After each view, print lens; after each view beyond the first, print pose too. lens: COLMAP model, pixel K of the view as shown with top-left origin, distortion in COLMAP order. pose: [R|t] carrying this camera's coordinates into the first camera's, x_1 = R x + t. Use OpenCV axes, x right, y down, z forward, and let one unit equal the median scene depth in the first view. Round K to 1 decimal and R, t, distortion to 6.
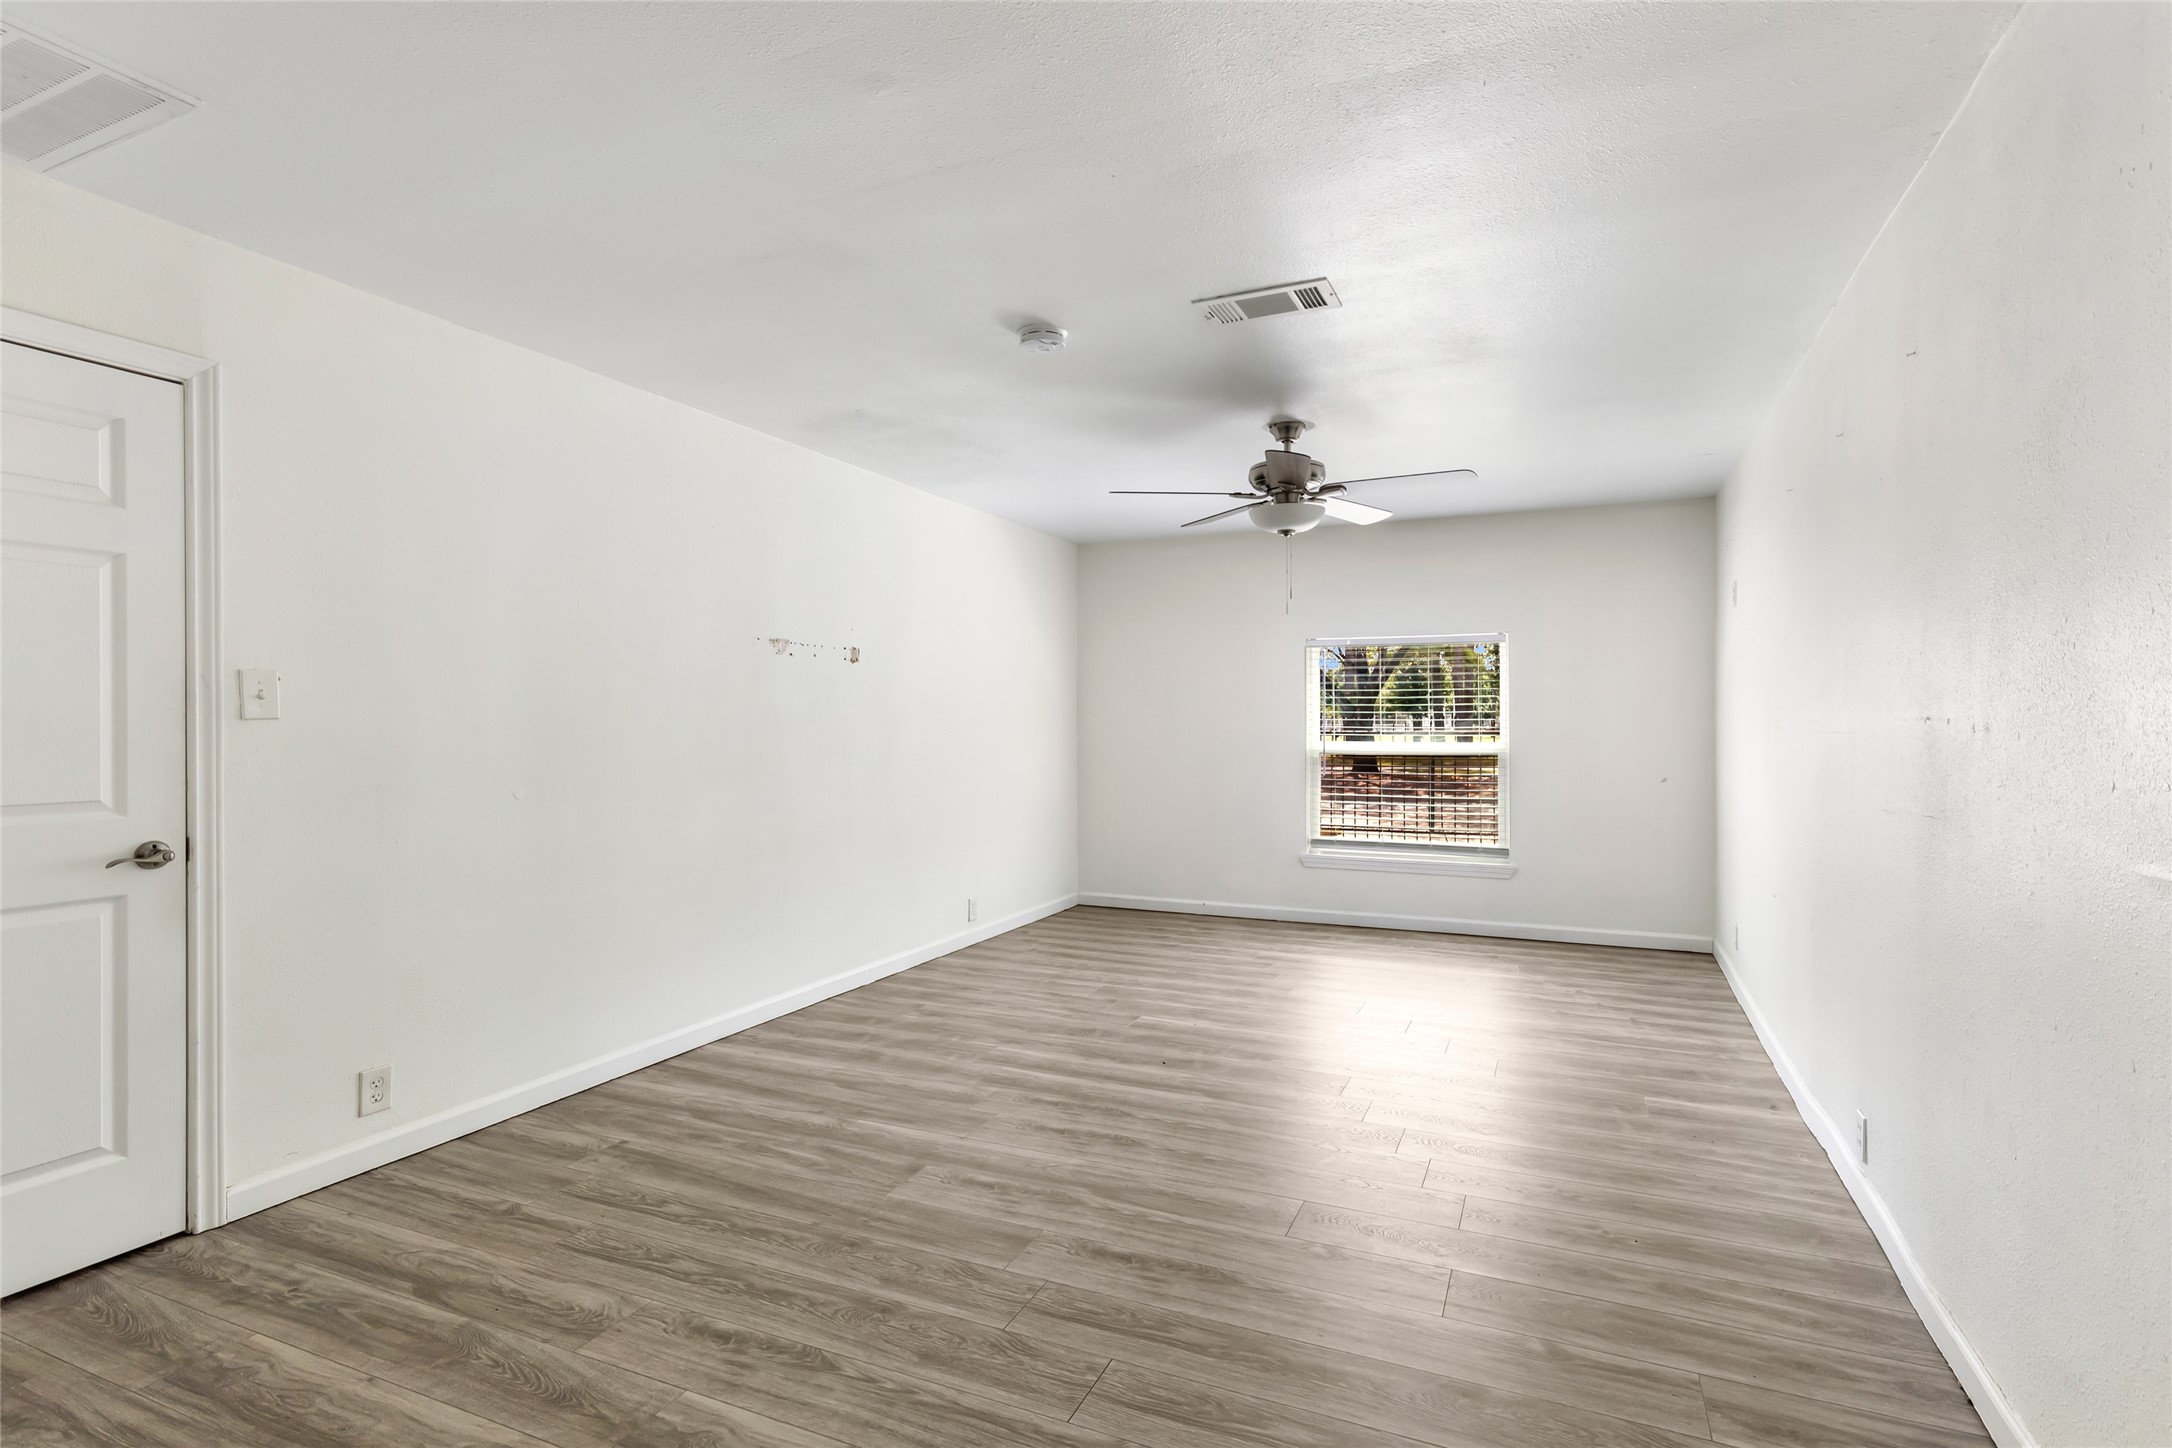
lens RADIAL K [[1062.8, 0, 1086.0], [0, 1062.8, 724.0], [0, 0, 1]] dist [-0.030324, -0.000847]
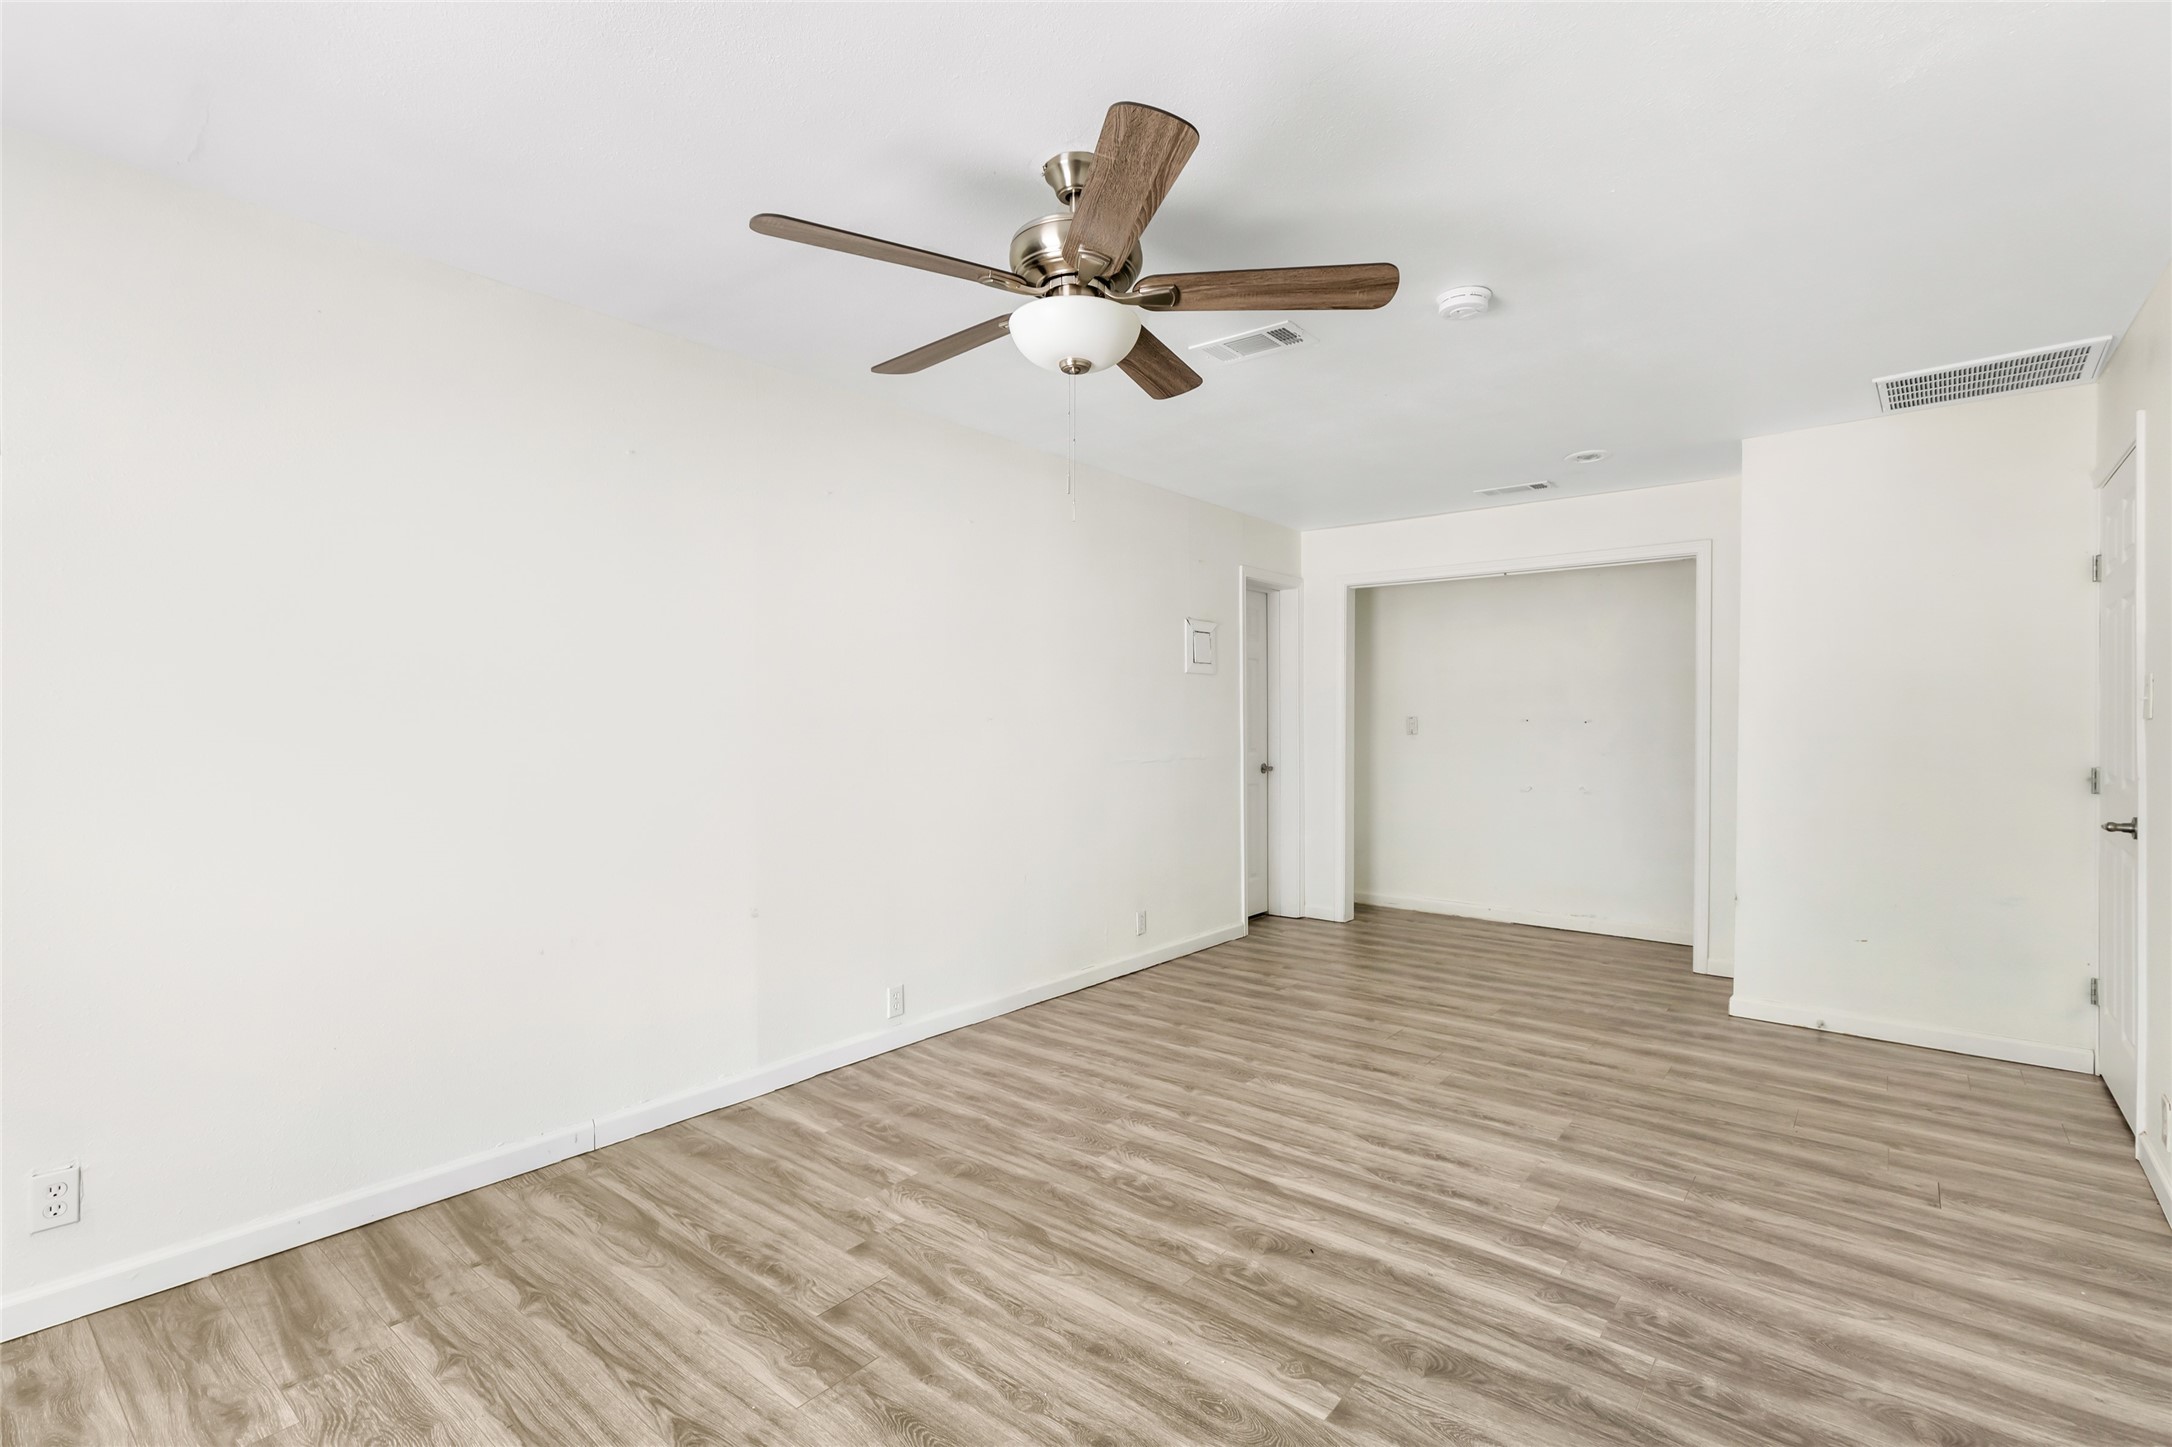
lens RADIAL K [[1062.8, 0, 1086.0], [0, 1062.8, 723.5], [0, 0, 1]] dist [-0.030324, -0.000847]
pose [[-0.970806, 0.003866, 0.239834, 0.062927], [0.005653, 0.999961, 0.006763, -0.035086], [-0.239798, 0.007921, -0.970790, 2.107202]]
